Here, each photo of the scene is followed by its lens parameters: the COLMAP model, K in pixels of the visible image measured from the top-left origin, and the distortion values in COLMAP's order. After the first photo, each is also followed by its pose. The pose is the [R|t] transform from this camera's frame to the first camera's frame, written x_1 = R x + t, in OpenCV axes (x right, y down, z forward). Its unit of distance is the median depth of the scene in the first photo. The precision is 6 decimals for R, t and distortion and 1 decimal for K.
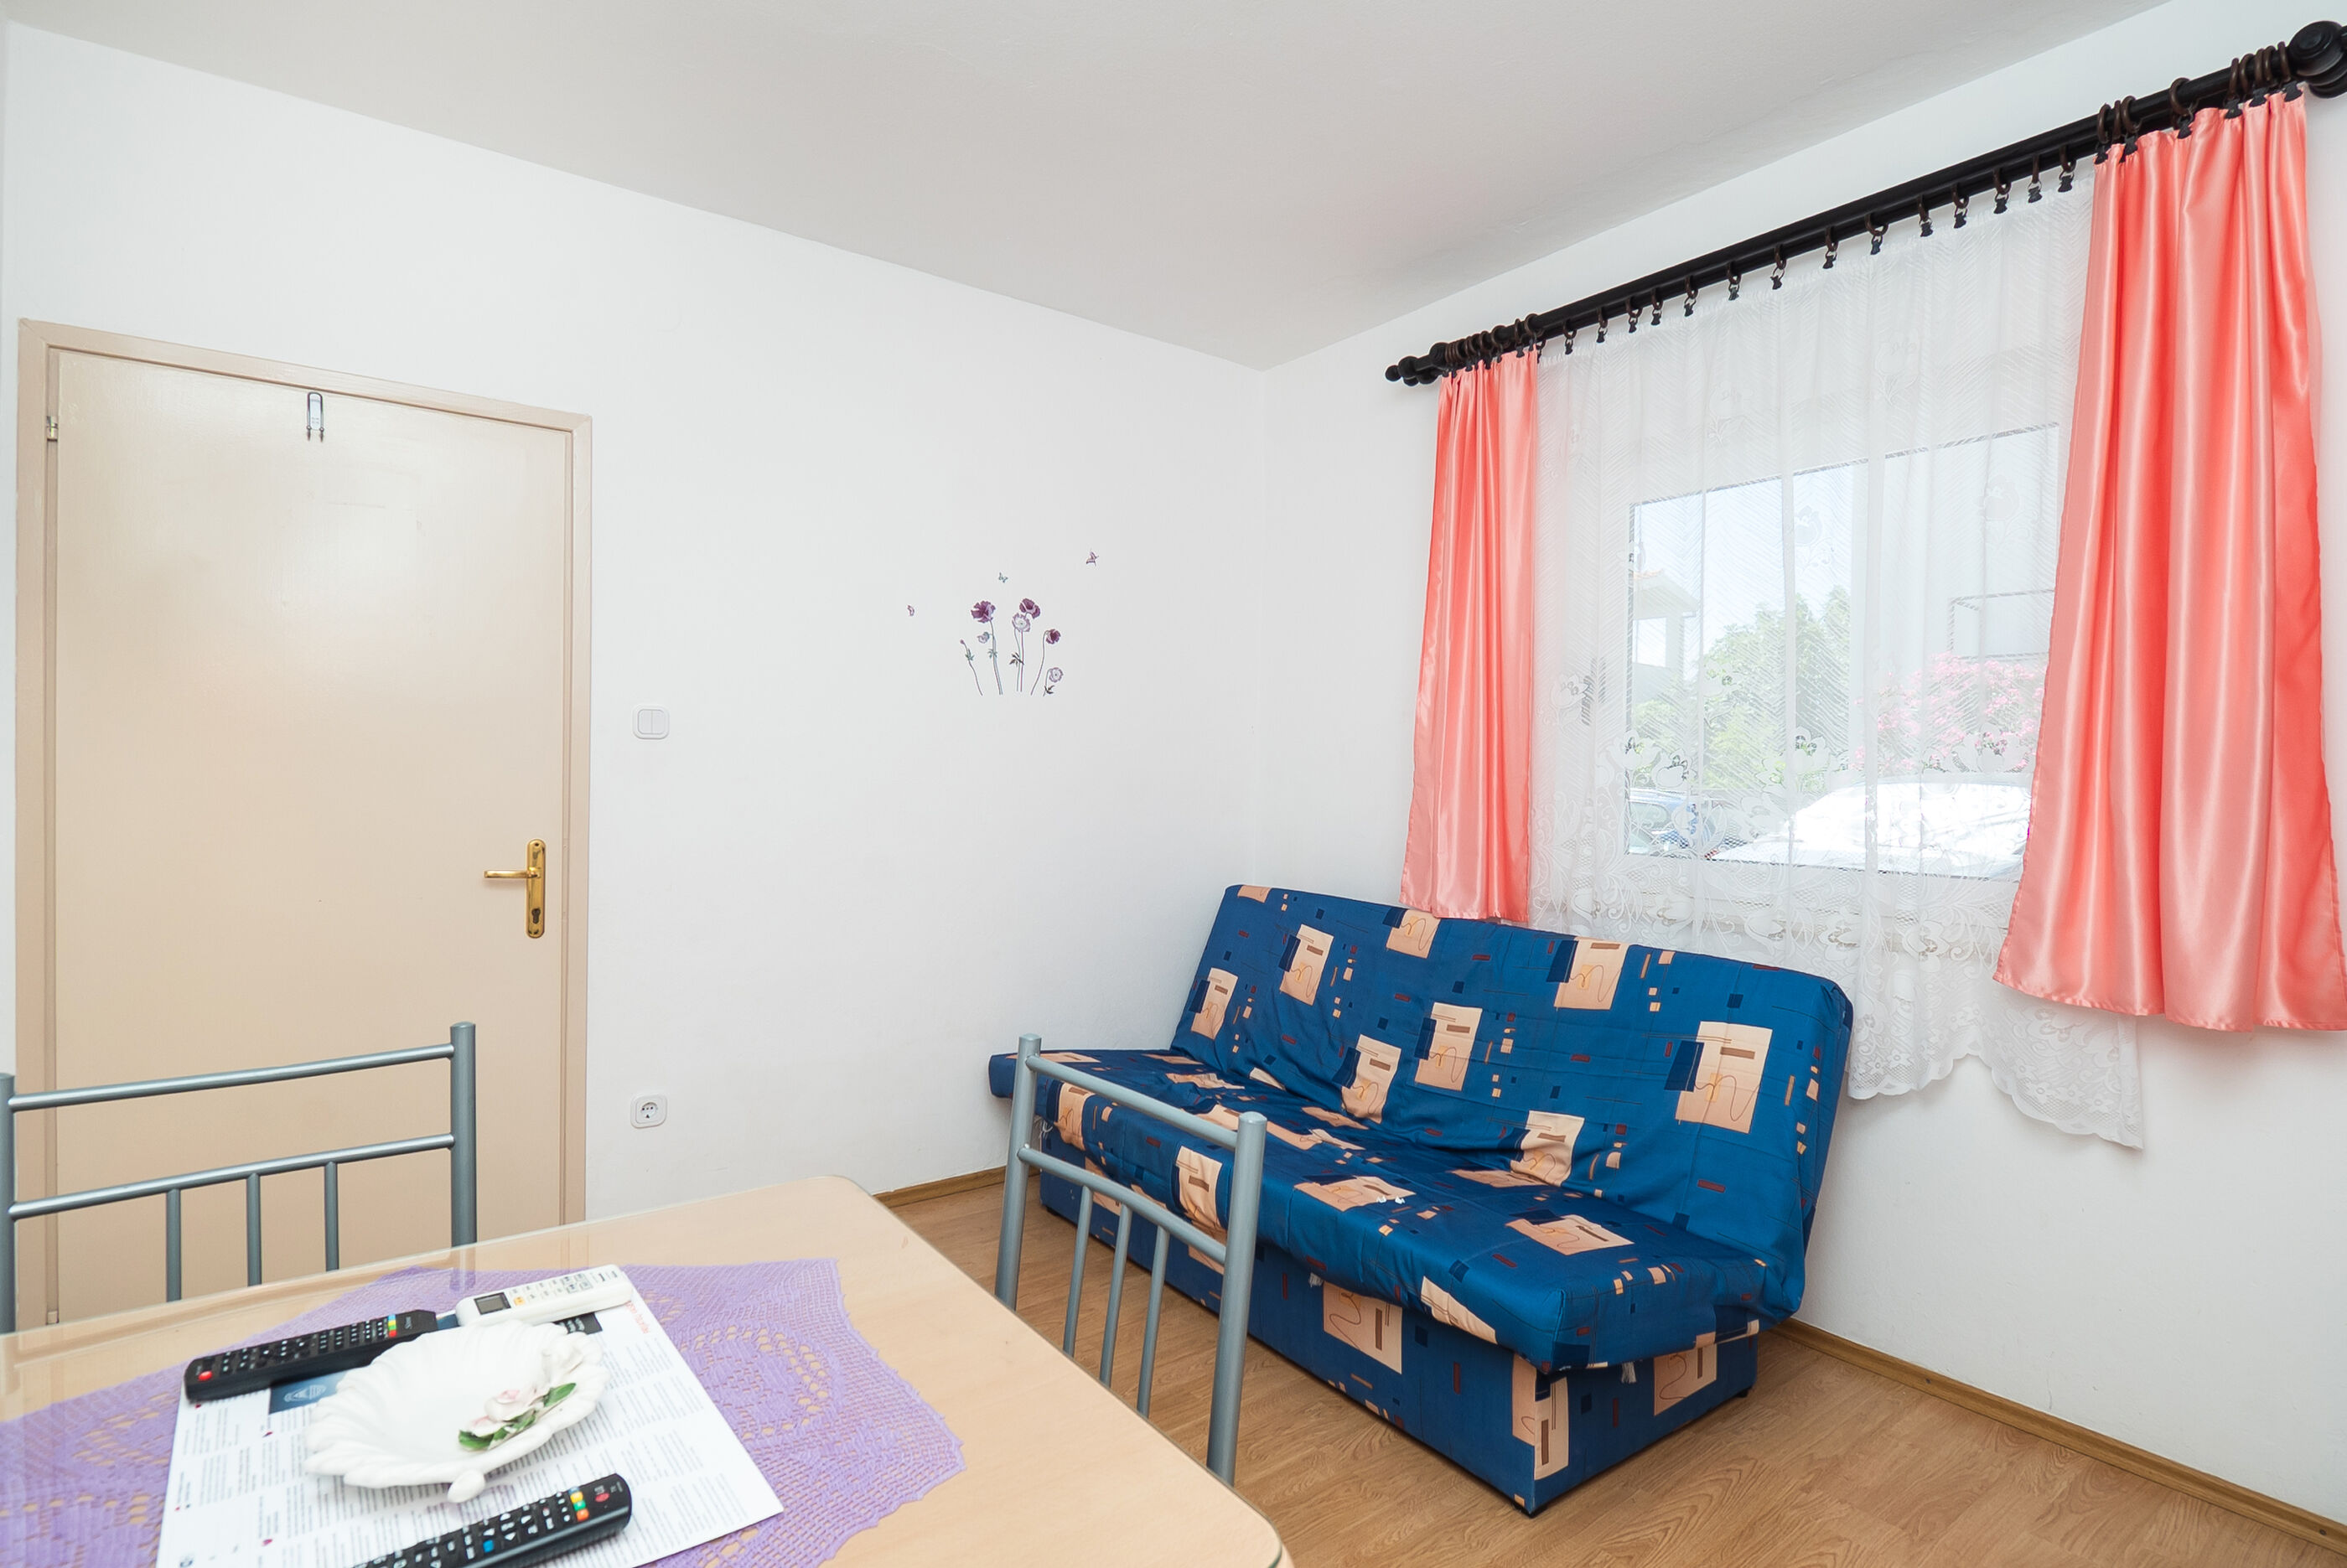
lens RADIAL K [[1071.9, 0, 1173.5], [0, 1071.9, 784.0], [0, 0, 1]] dist [-0.016834, -0.000942]
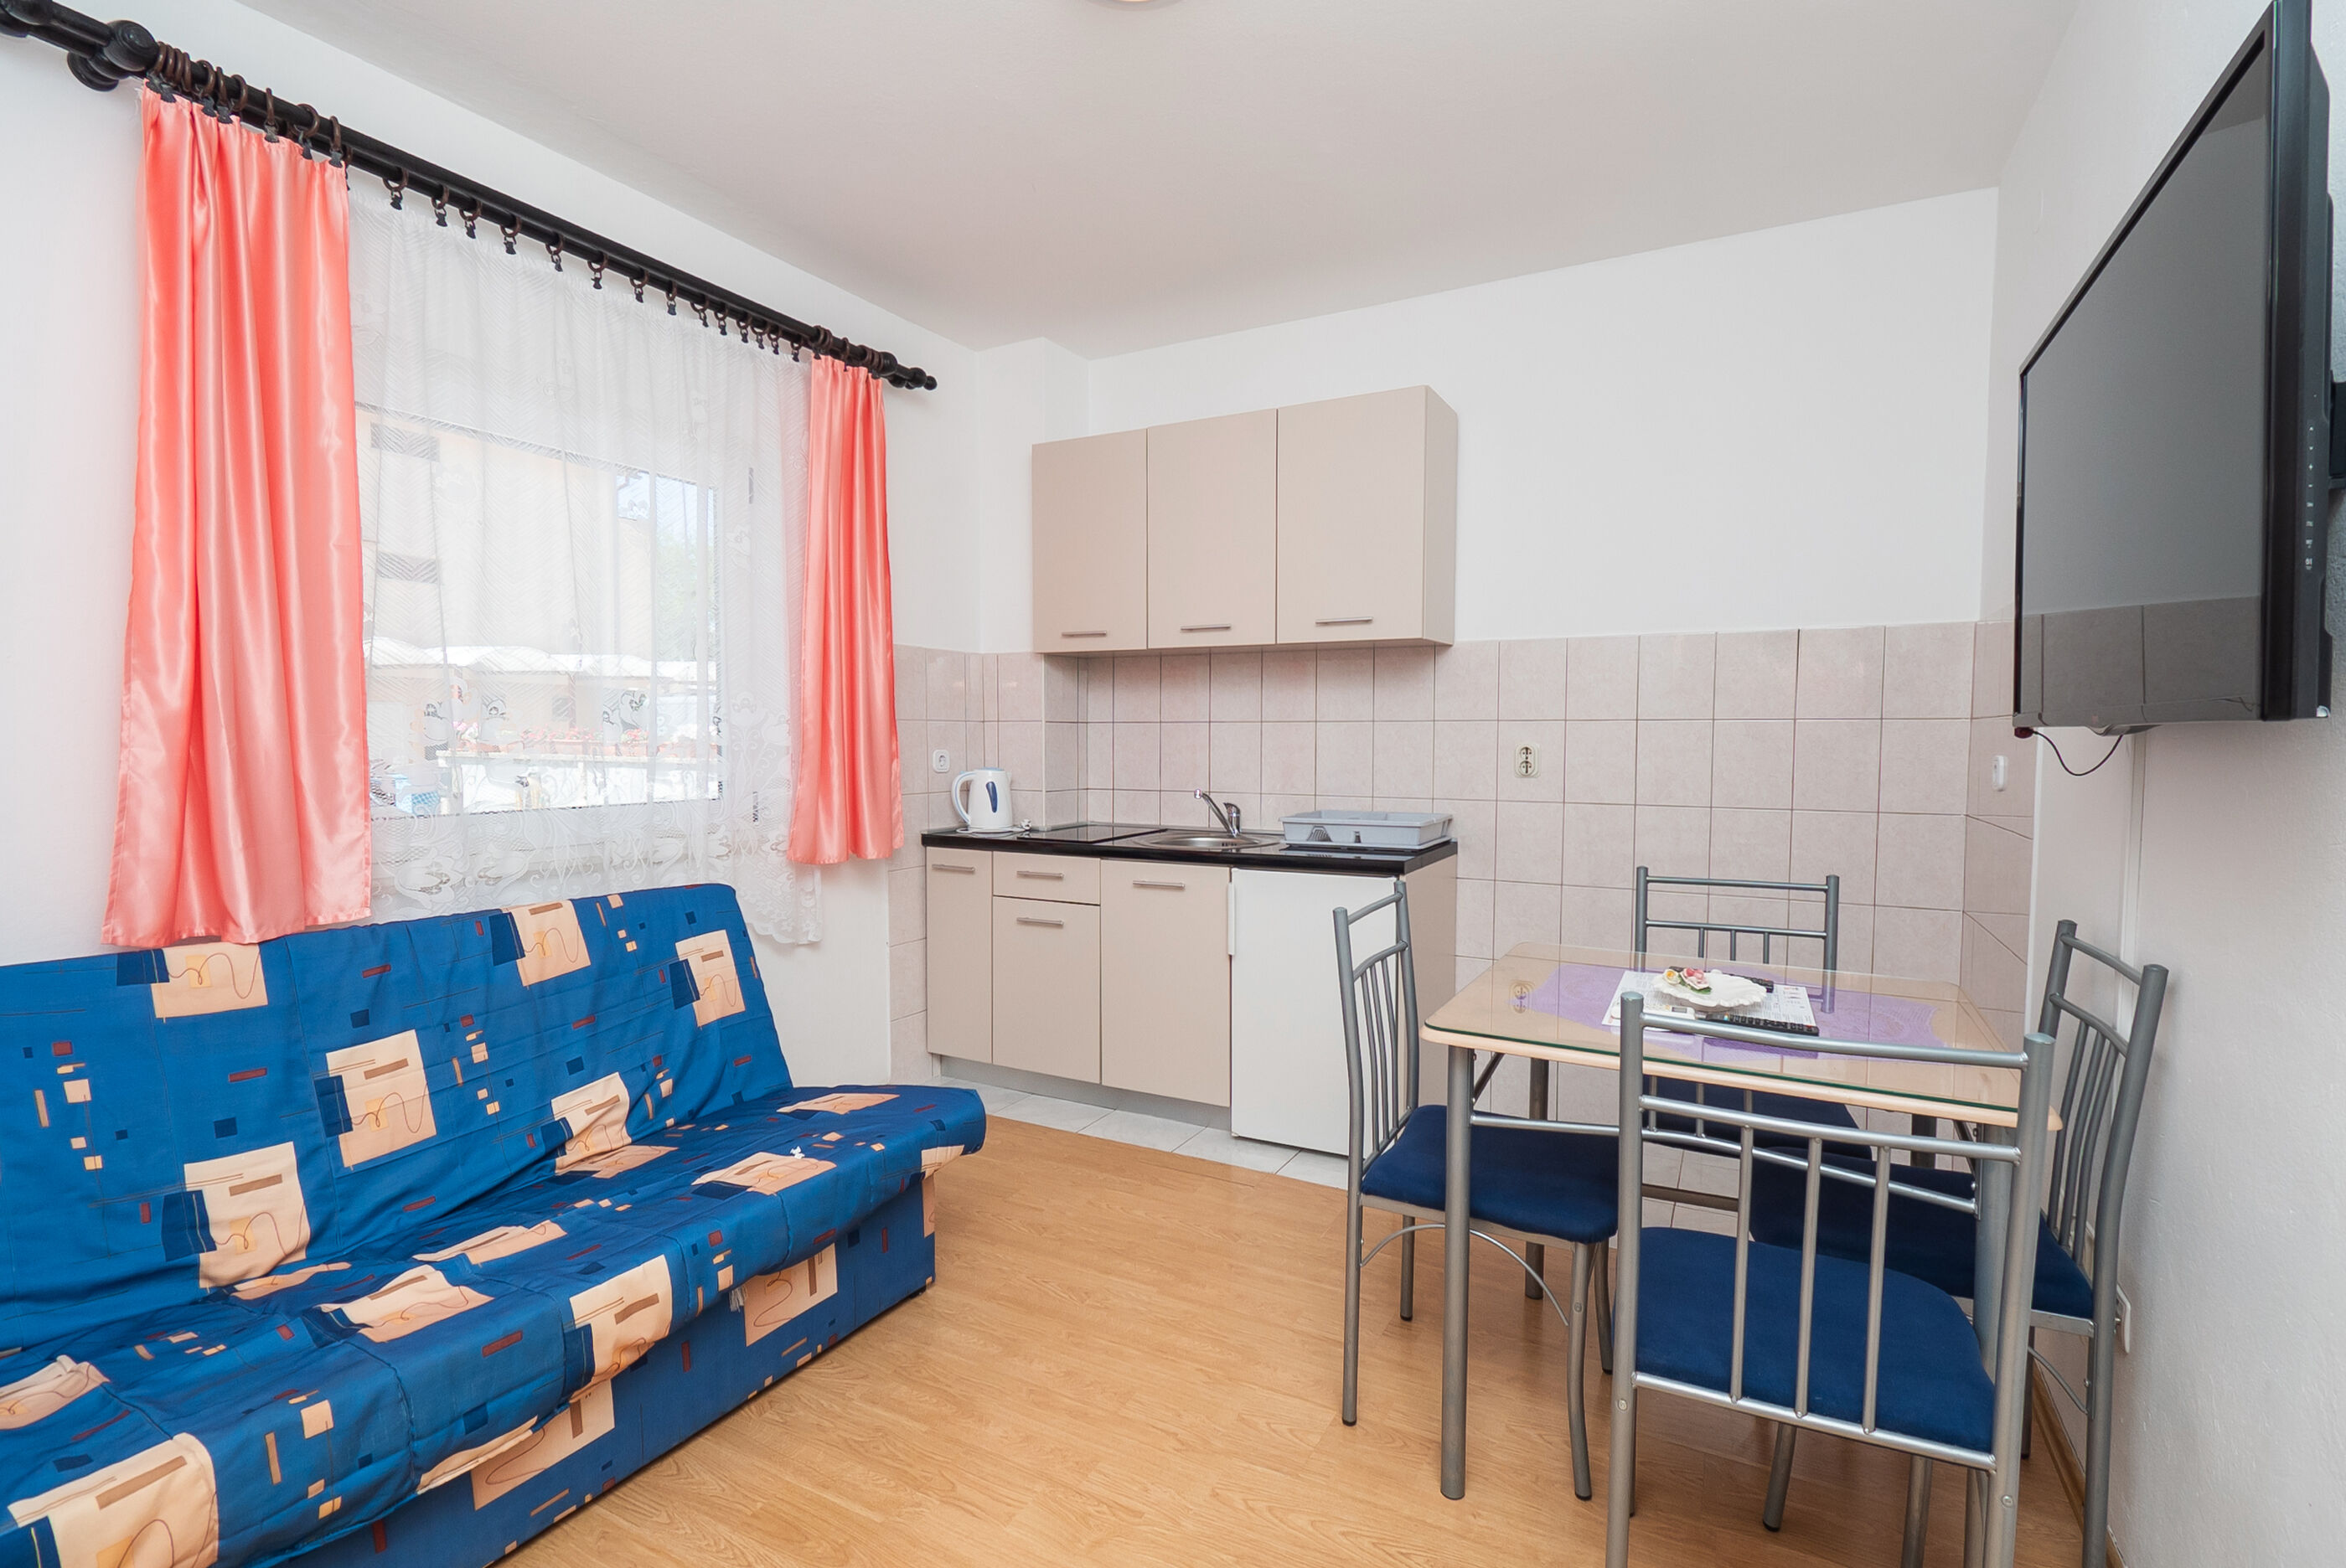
lens RADIAL K [[1070.5, 0, 1173.0], [0, 1070.5, 784.0], [0, 0, 1]] dist [-0.025038, -0.000360]
pose [[-0.402197, -0.057156, 0.913768, -0.713864], [0.000140, 0.998046, 0.062489, -0.018913], [-0.915553, 0.025260, -0.401403, 0.908170]]
